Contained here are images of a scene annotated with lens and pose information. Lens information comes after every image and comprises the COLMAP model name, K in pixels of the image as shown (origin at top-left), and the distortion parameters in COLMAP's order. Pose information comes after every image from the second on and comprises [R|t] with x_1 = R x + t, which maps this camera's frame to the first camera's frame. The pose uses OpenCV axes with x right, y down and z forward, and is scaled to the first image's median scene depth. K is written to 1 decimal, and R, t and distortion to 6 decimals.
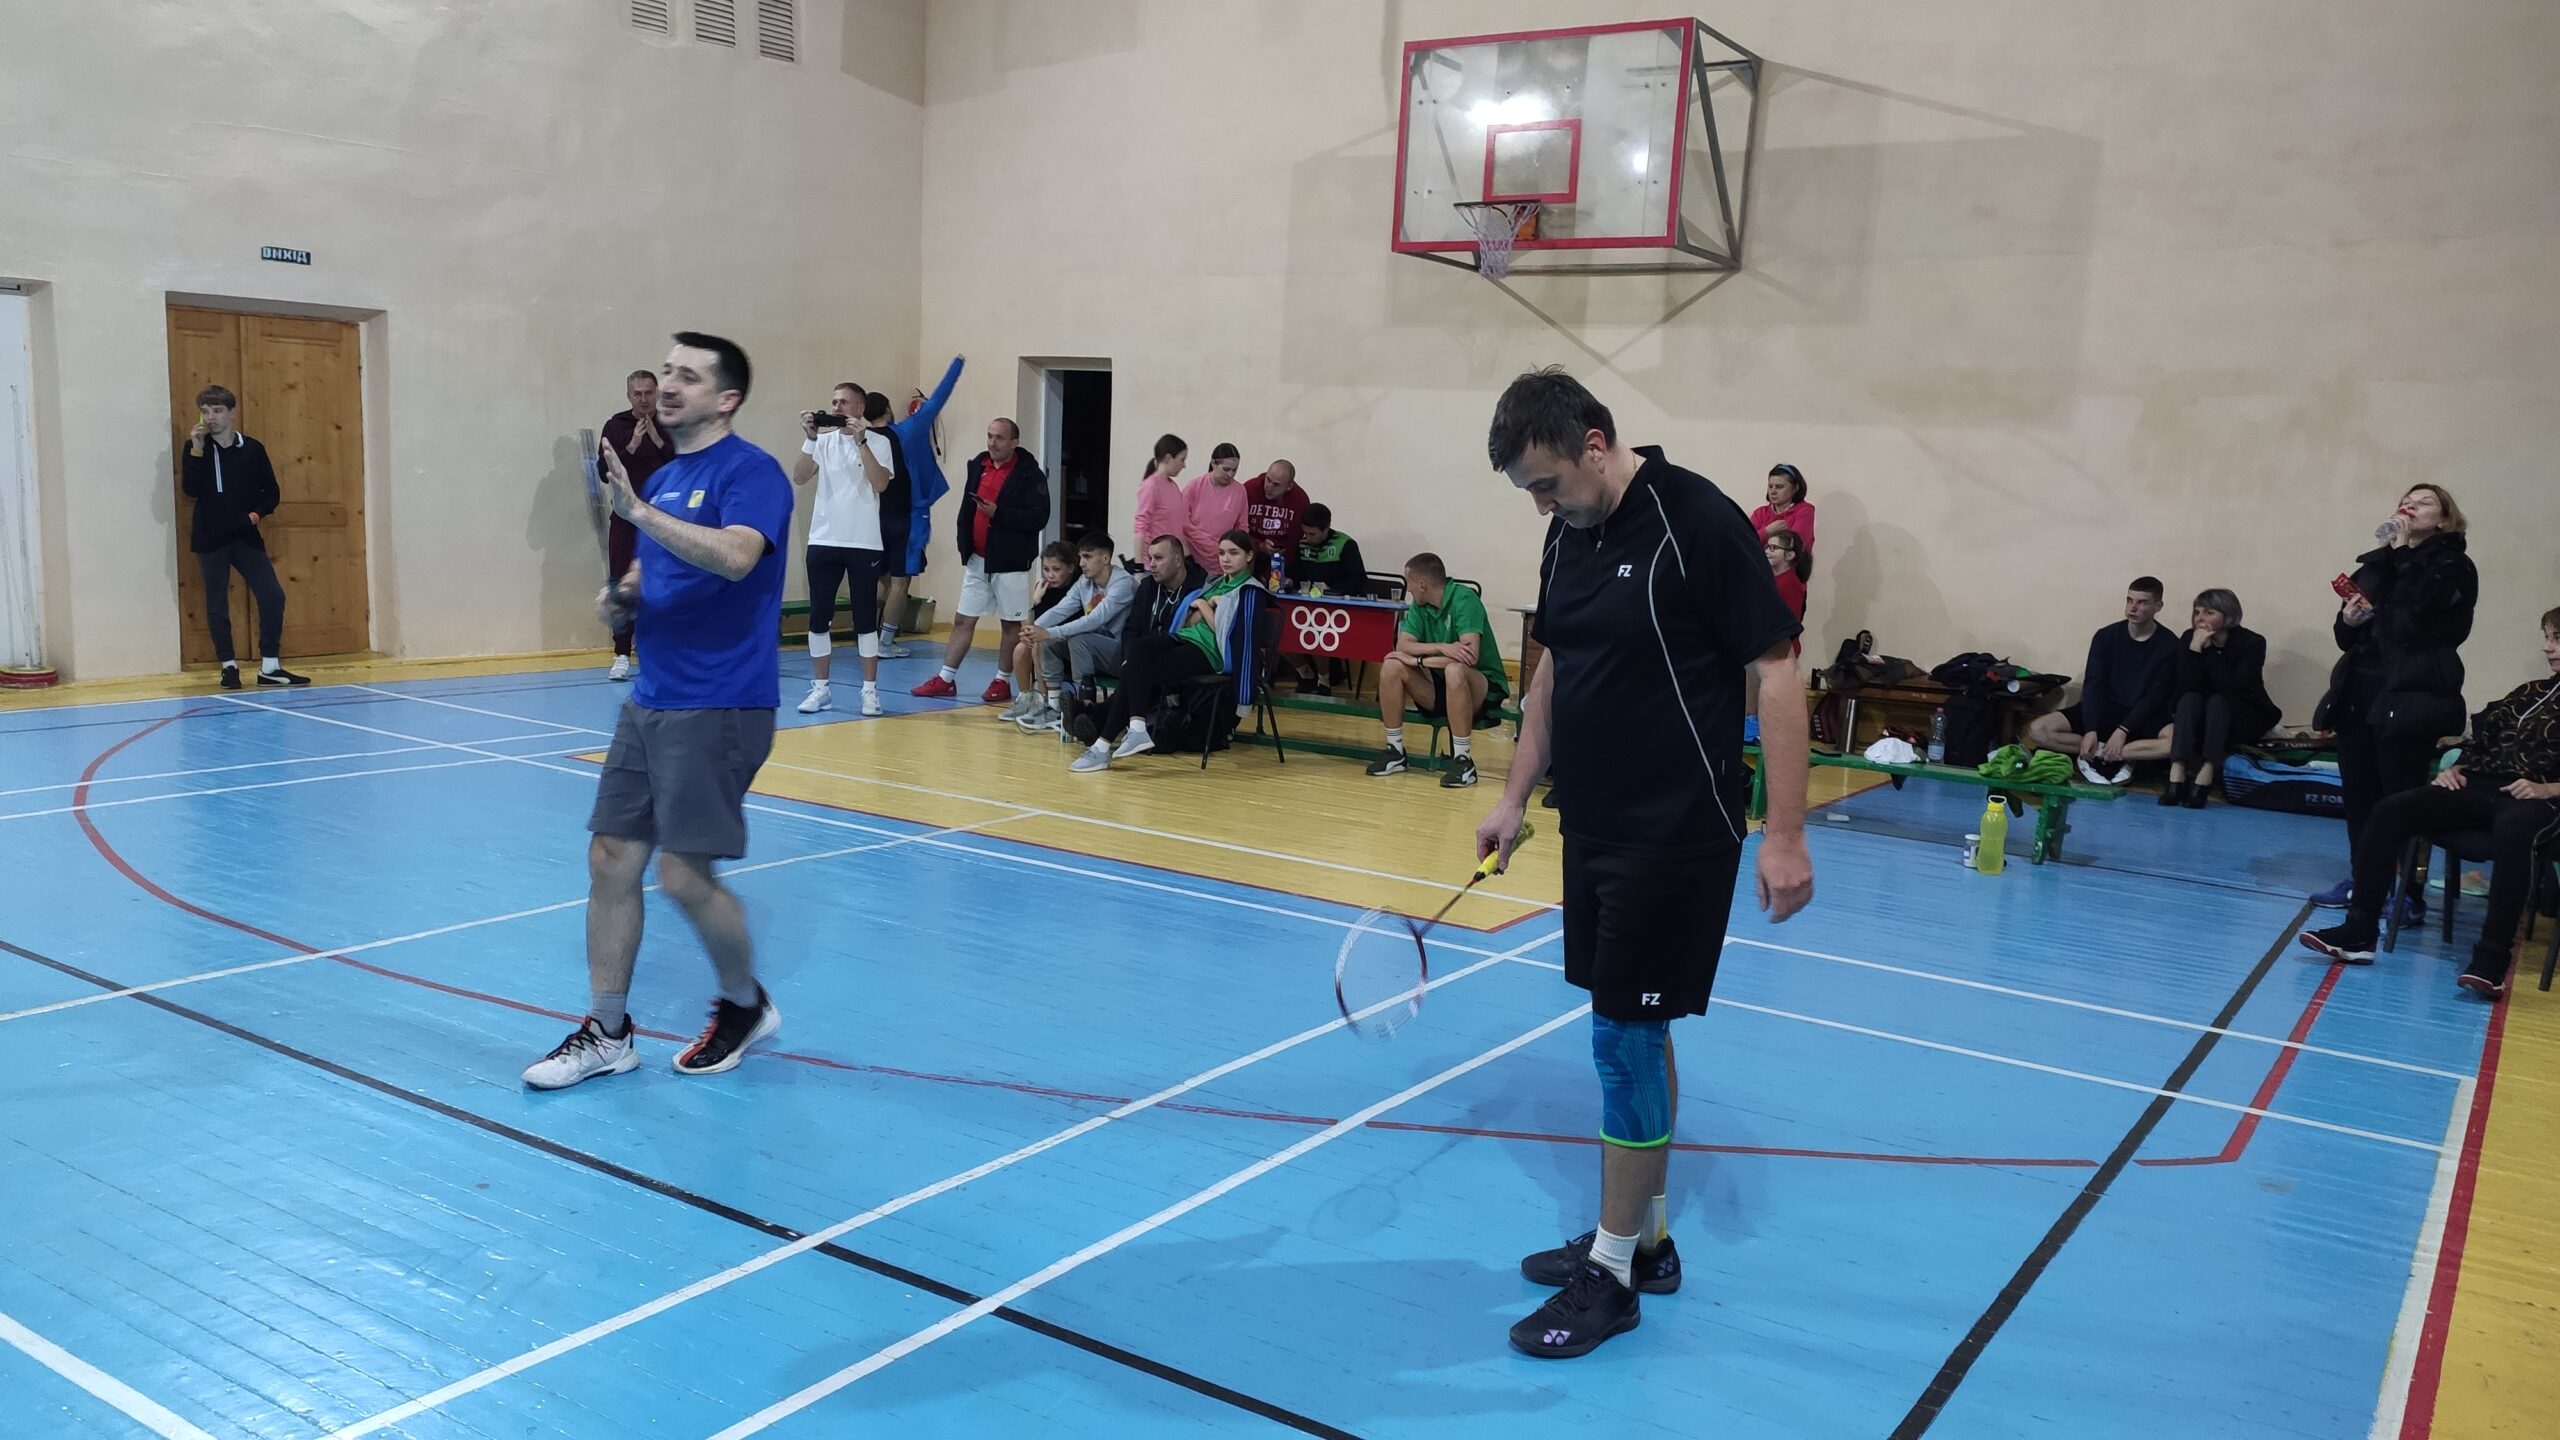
lens RADIAL K [[1907.2, 0, 1279.2], [0, 1907.2, 747.1], [0, 0, 1]] dist [0.090925, -0.128477]
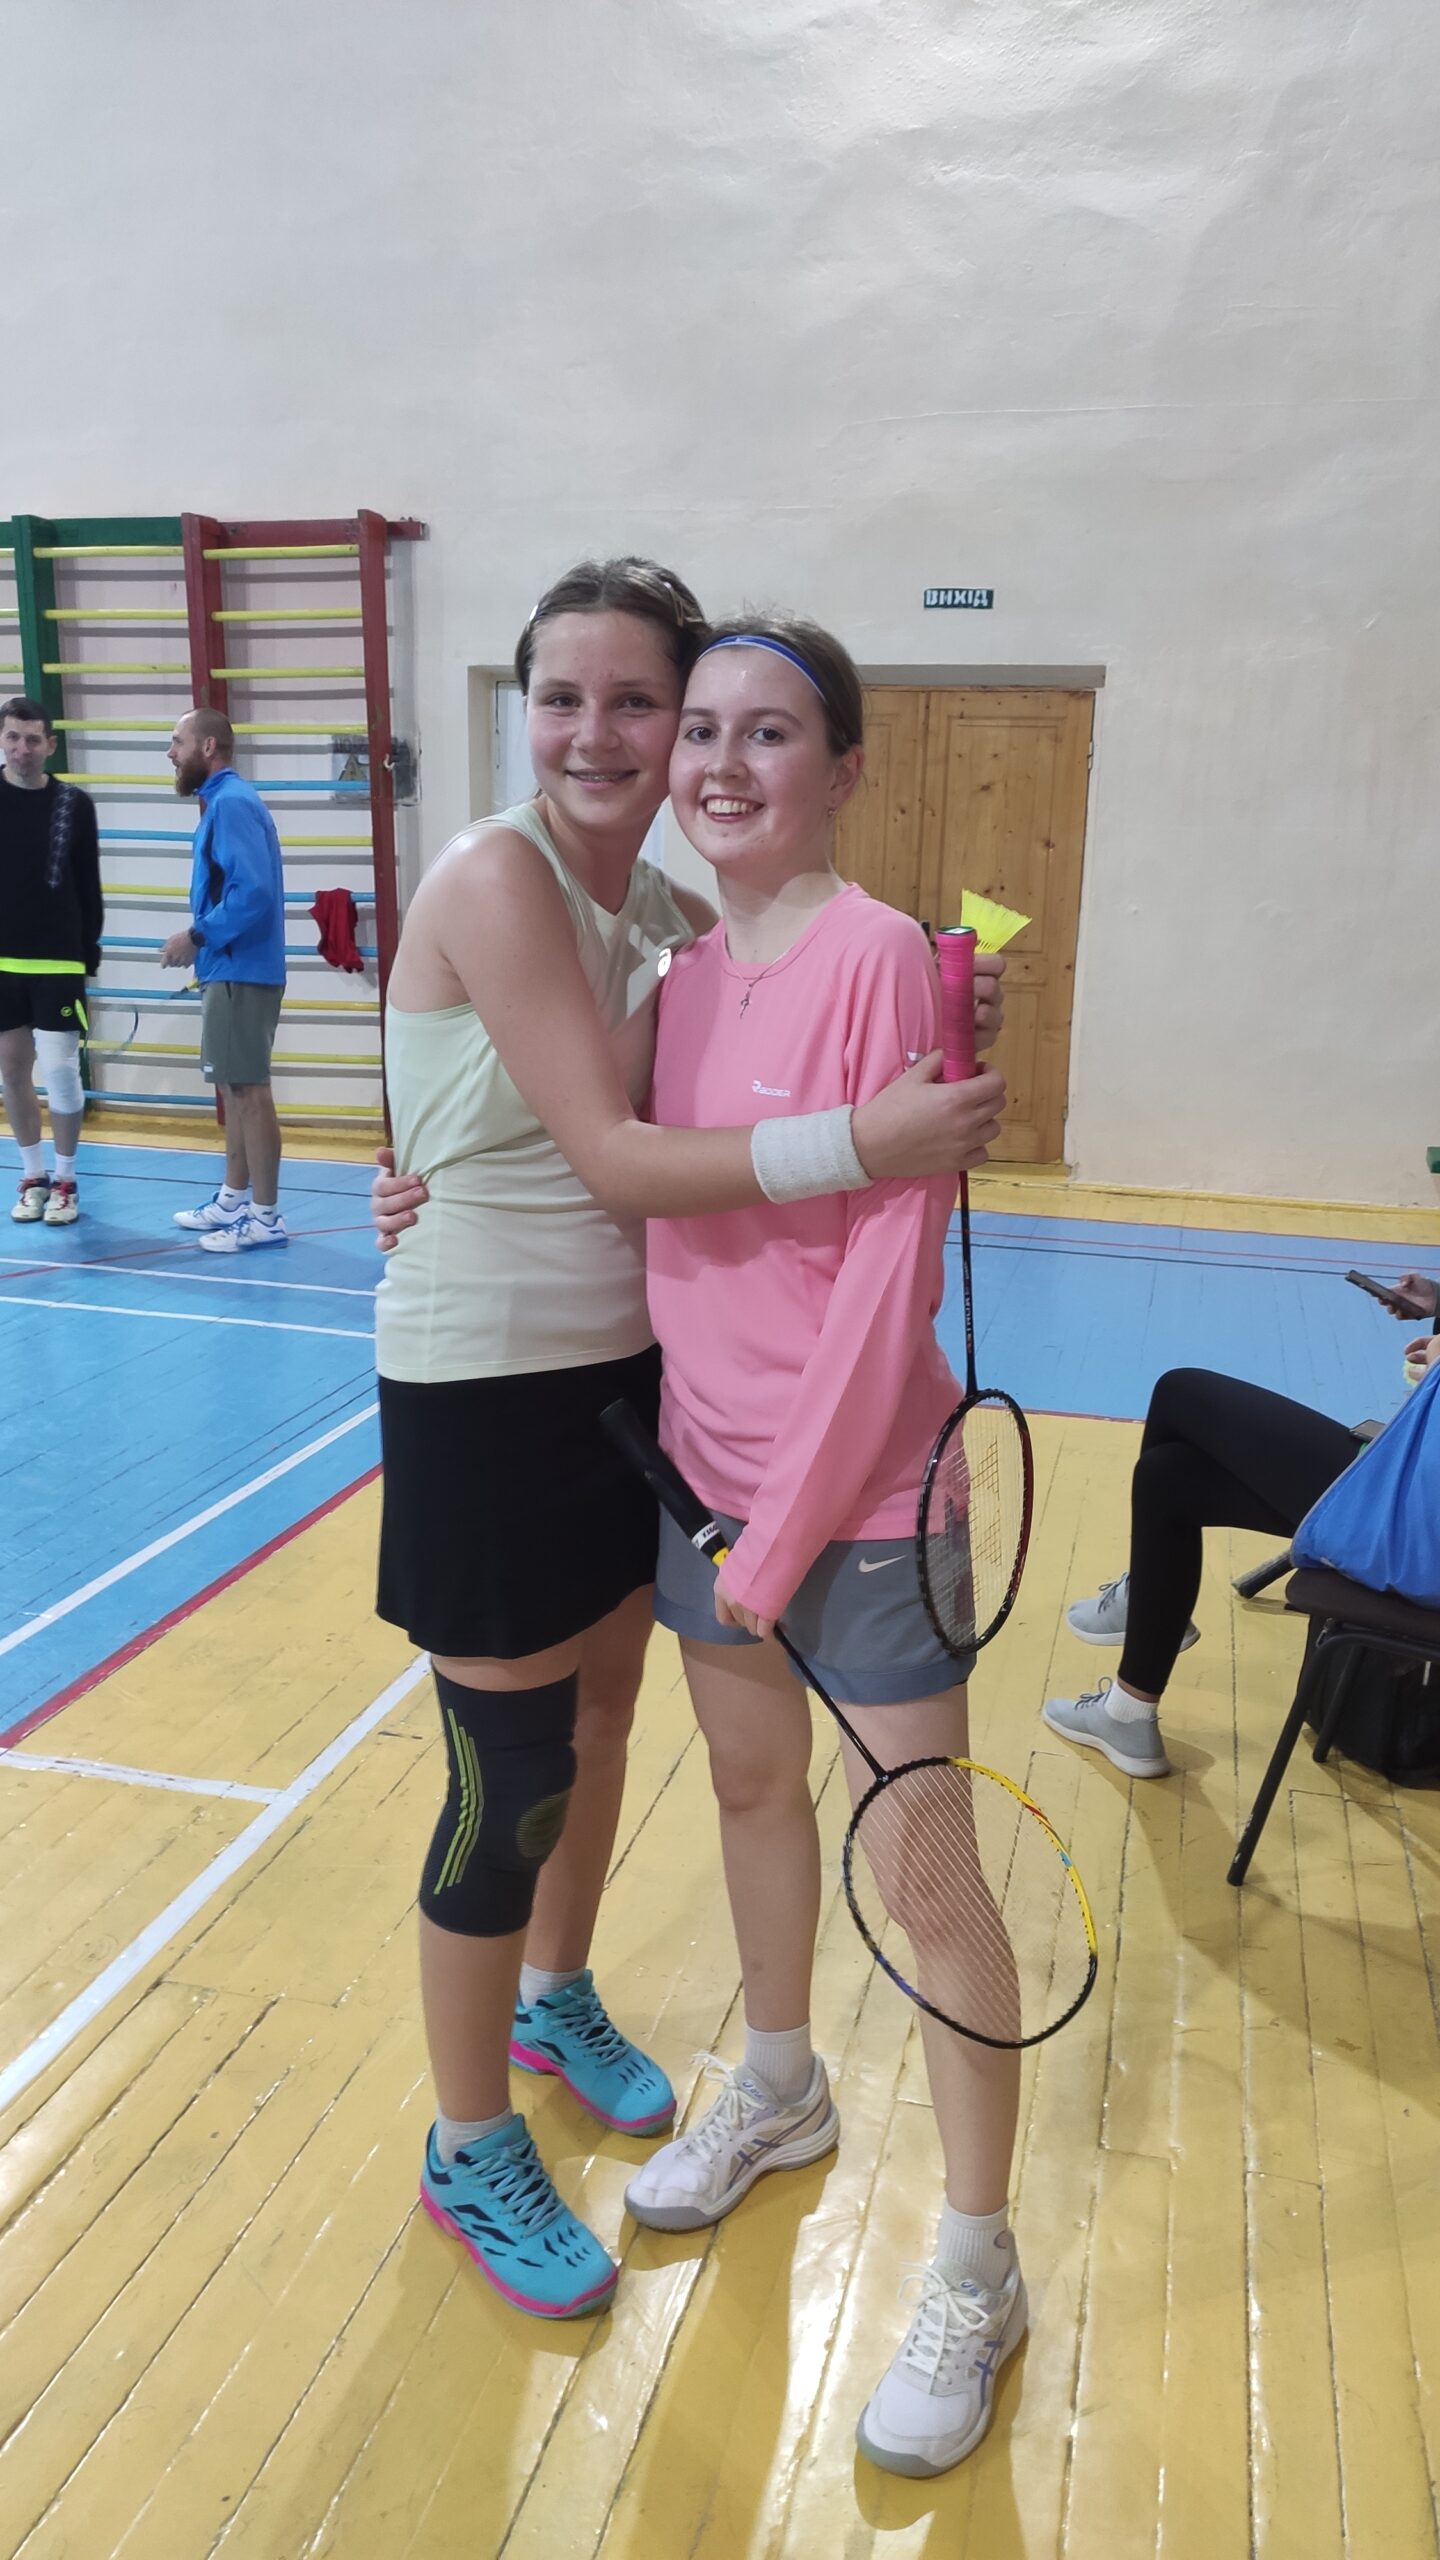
lens RADIAL K [[1915.0, 0, 720.0], [0, 1915.0, 1280.0], [0, 0, 1]] dist [0.005622, 0.000545]
pose [[0.316444, 0.173870, -0.932541, 0.153401], [-0.145331, 0.980340, 0.133467, -0.088520], [0.937413, 0.093292, 0.335491, 0.691840]]
